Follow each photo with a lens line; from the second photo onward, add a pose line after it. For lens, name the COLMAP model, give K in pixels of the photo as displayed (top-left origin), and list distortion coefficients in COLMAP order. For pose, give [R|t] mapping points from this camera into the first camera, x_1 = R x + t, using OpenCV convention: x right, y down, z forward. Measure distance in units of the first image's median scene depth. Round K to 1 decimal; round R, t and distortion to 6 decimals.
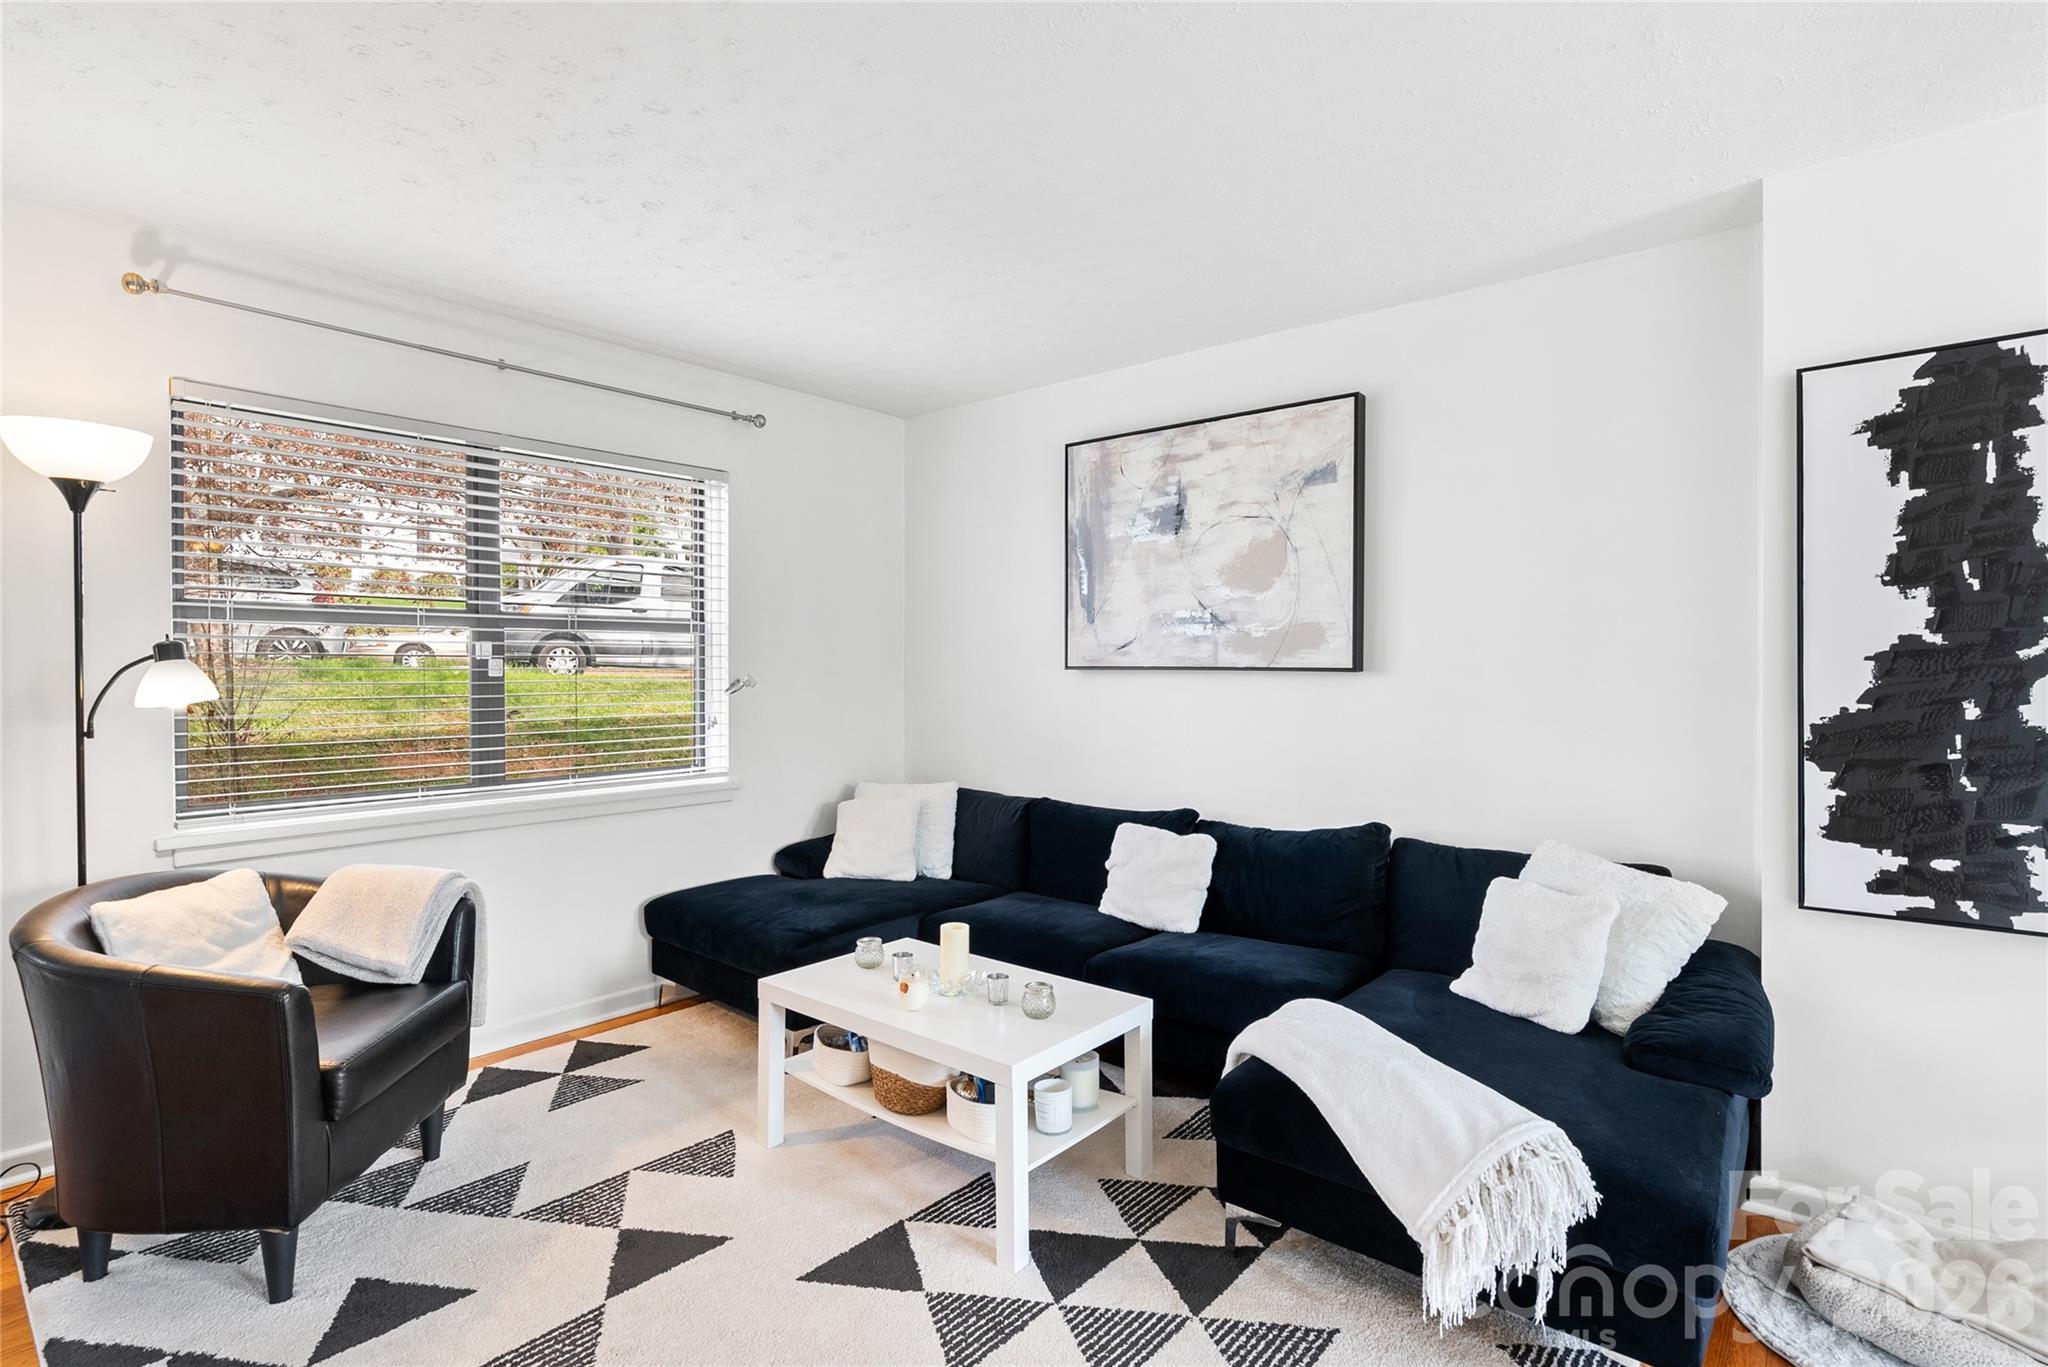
lens RADIAL K [[991.2, 0, 1033.6], [0, 991.2, 675.0], [0, 0, 1]] dist [0.001780, -0.003009]
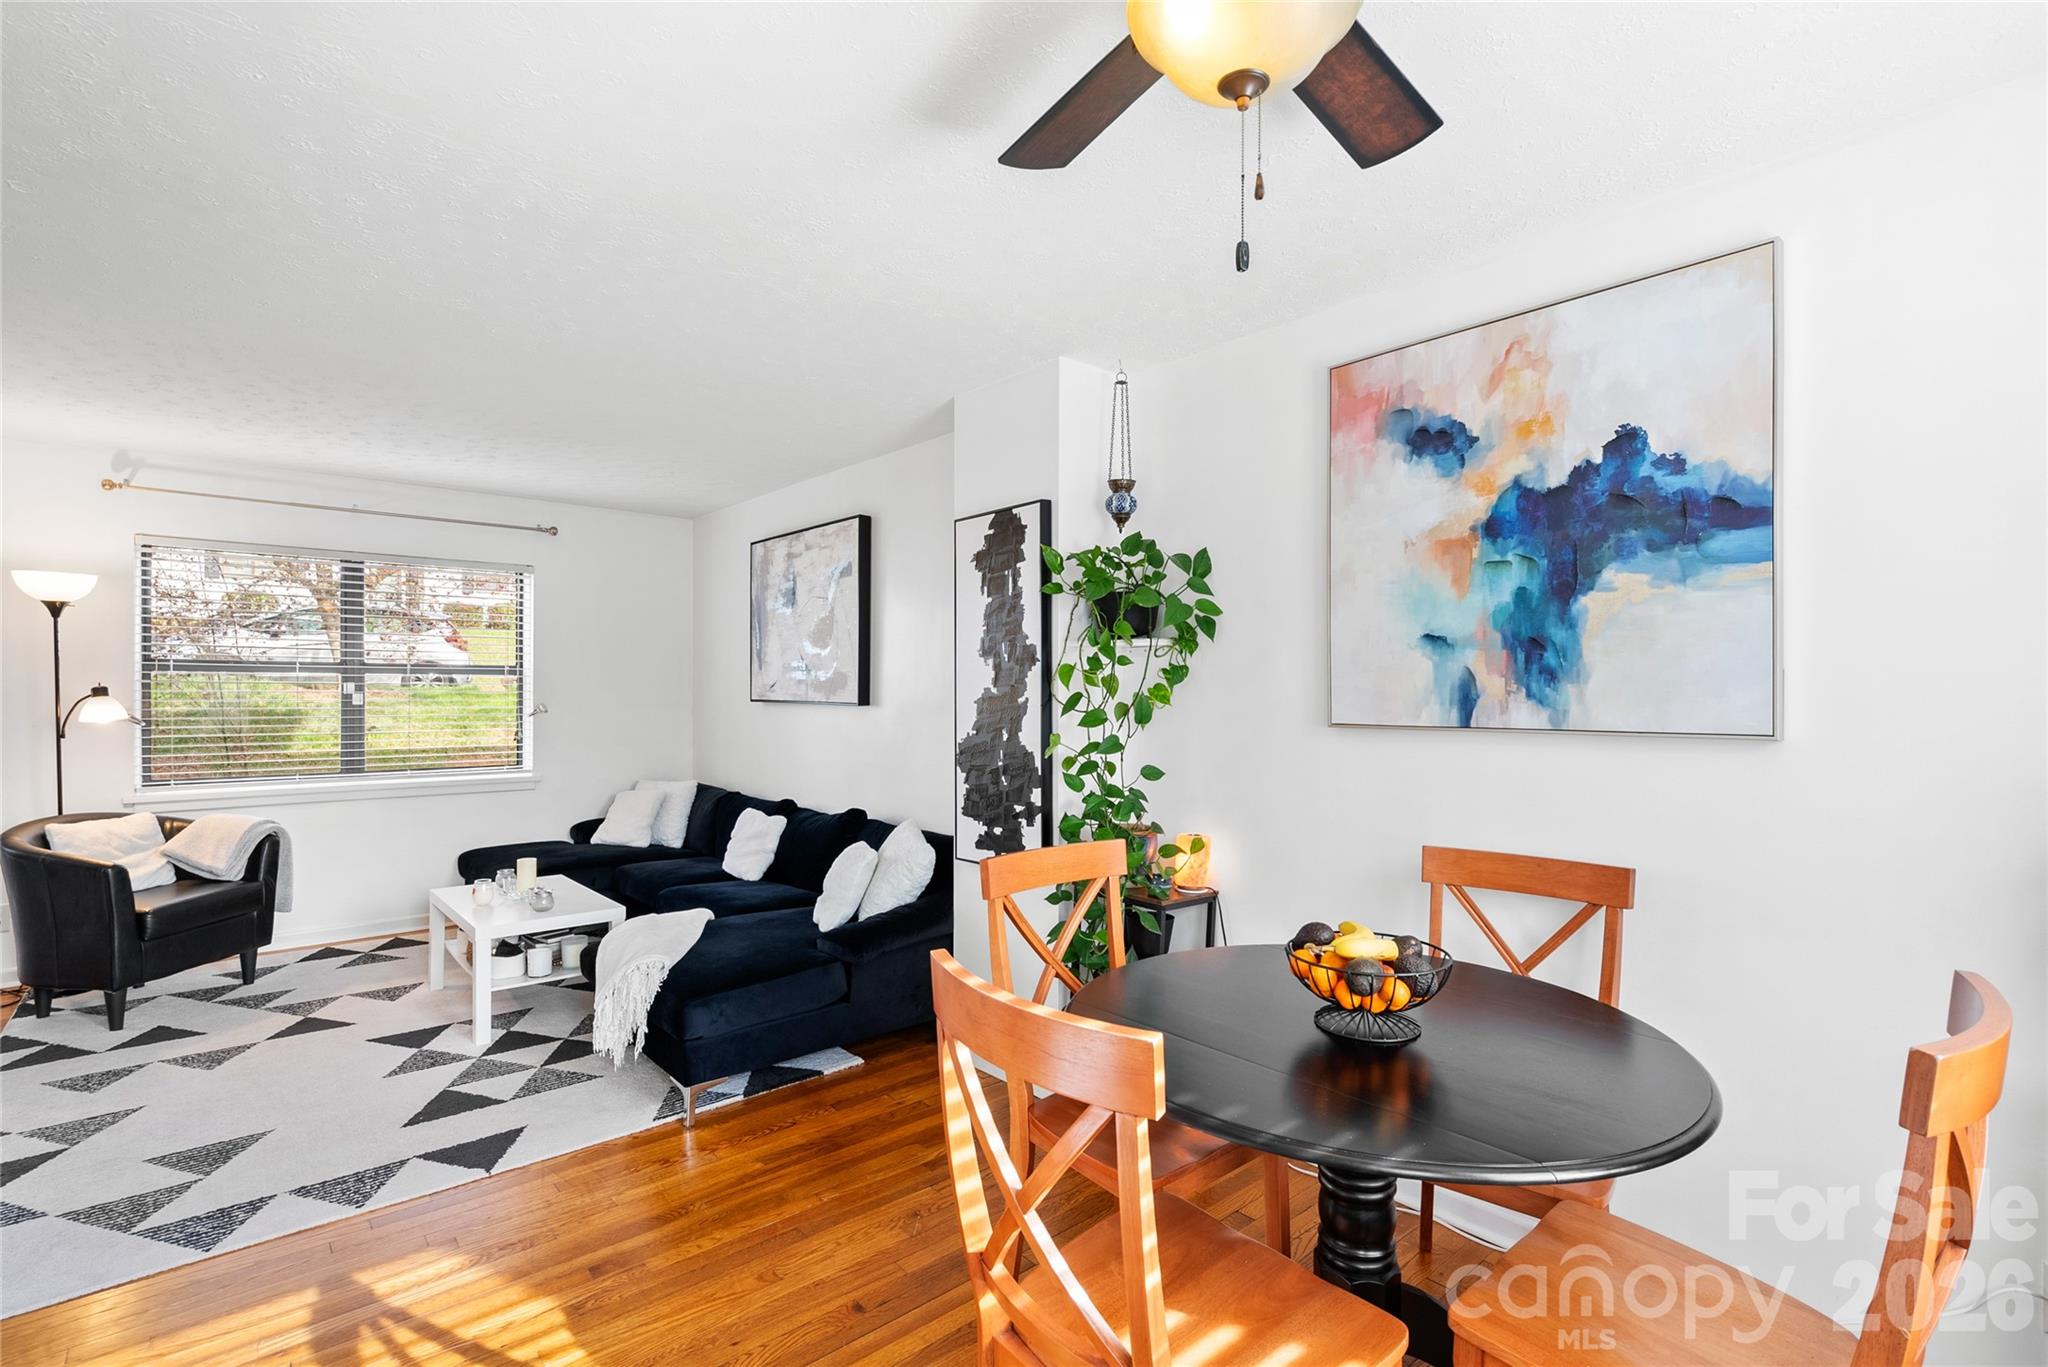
lens RADIAL K [[941.6, 0, 1039.3], [0, 941.6, 696.2], [0, 0, 1]] dist [-0.008349, 0.002288]
pose [[0.989223, 0.005486, -0.146316, 1.138703], [-0.005863, 0.999981, -0.002145, -0.023290], [0.146302, 0.002980, 0.989236, -0.481548]]
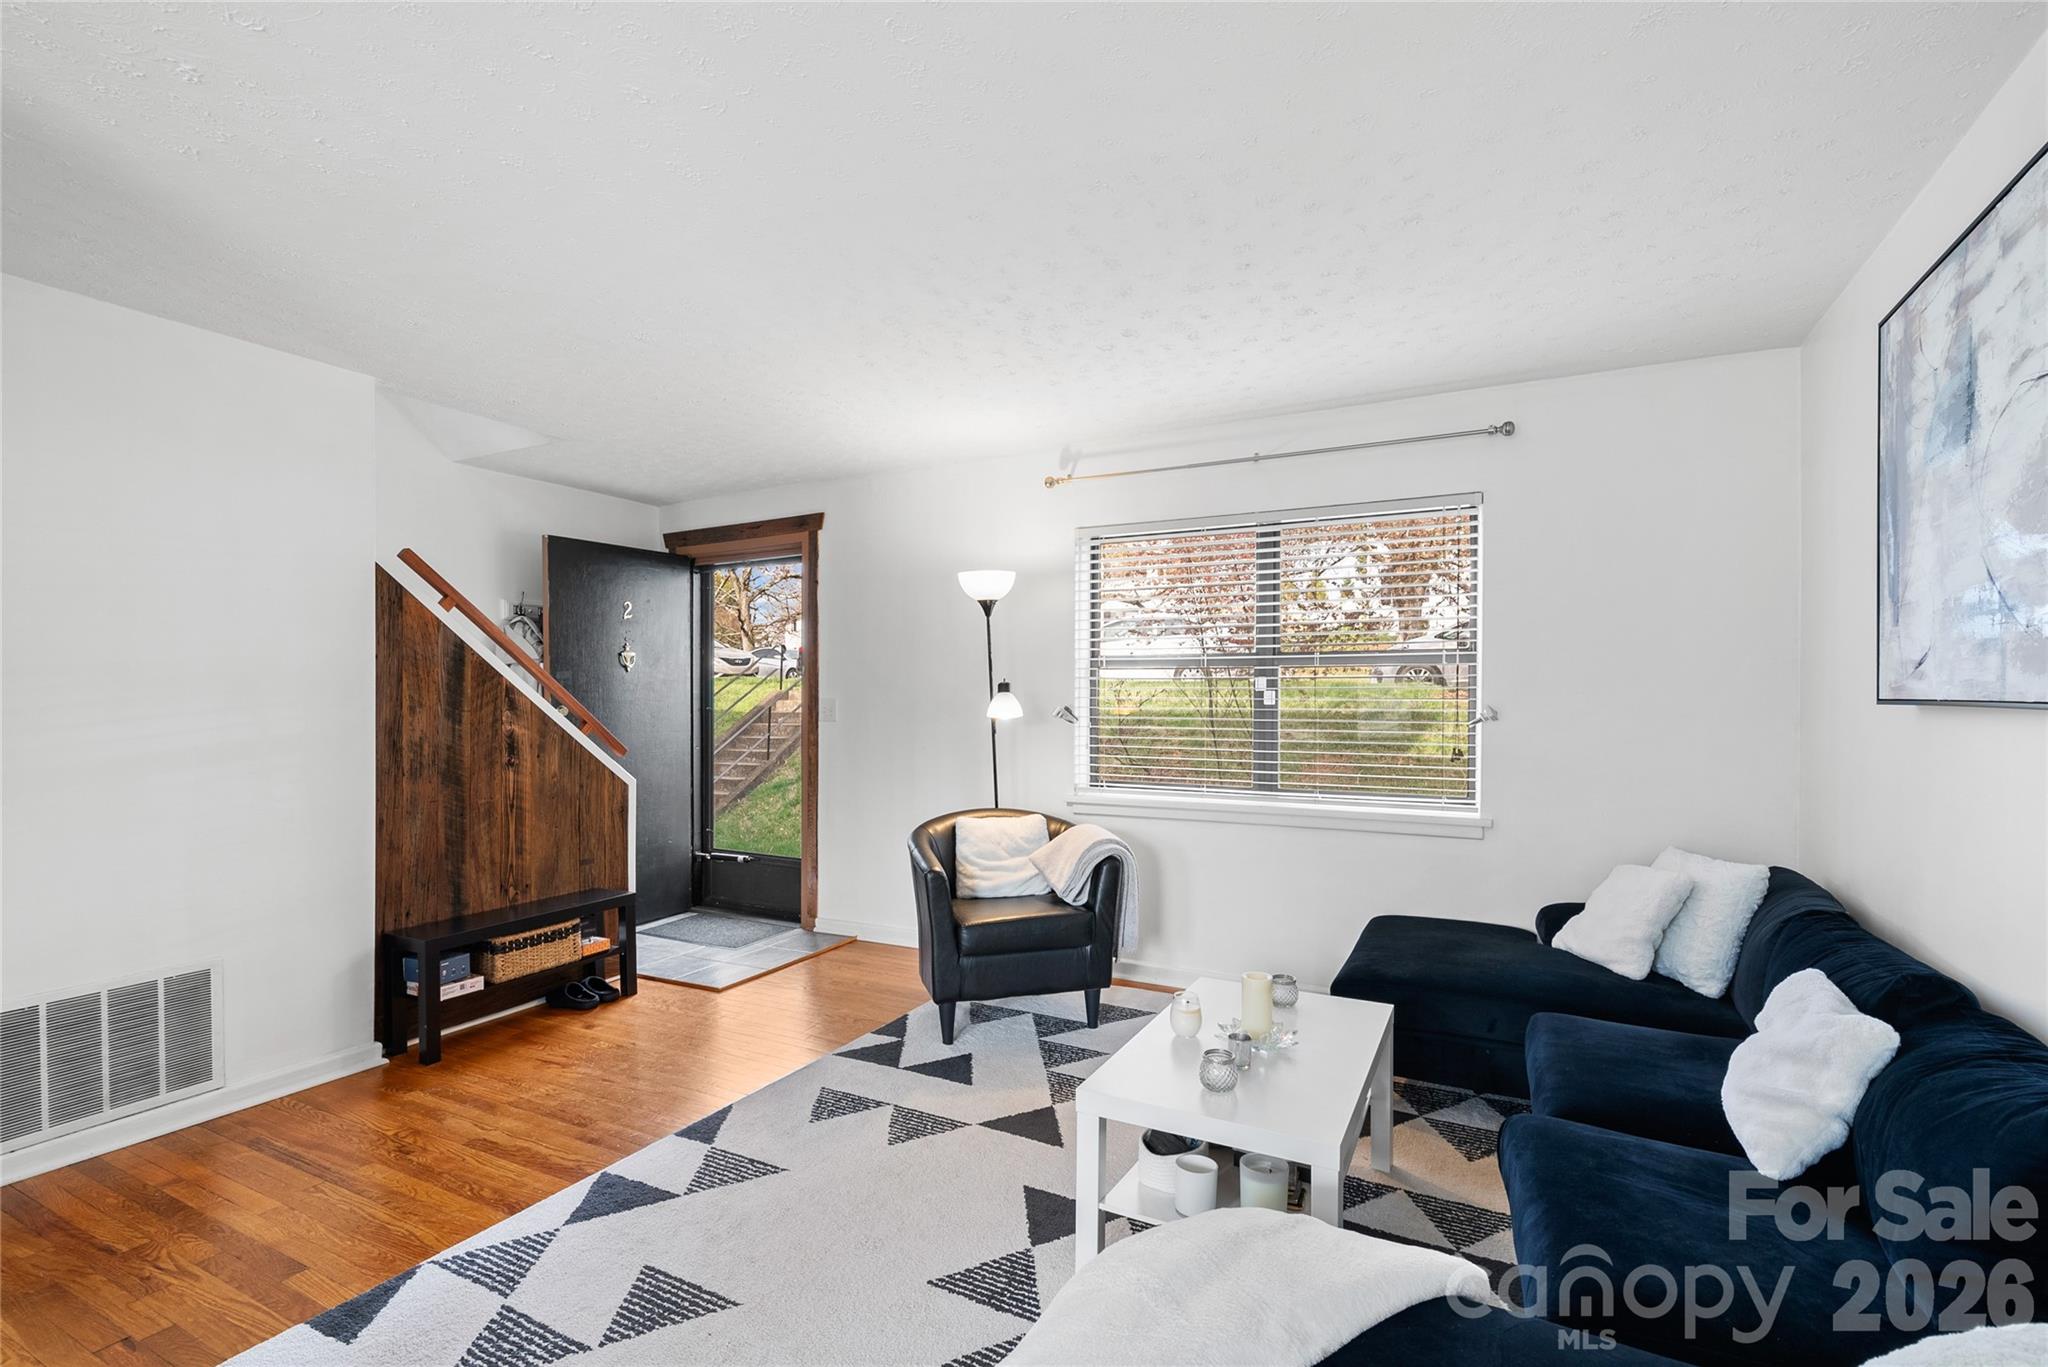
lens RADIAL K [[941.6, 0, 1027.0], [0, 941.6, 707.1], [0, 0, 1]] dist [-0.008349, 0.002288]
pose [[0.207162, 0.012724, -0.978224, 0.848329], [-0.010747, 0.999885, 0.010730, -0.007624], [0.978248, 0.008290, 0.207274, 0.692232]]
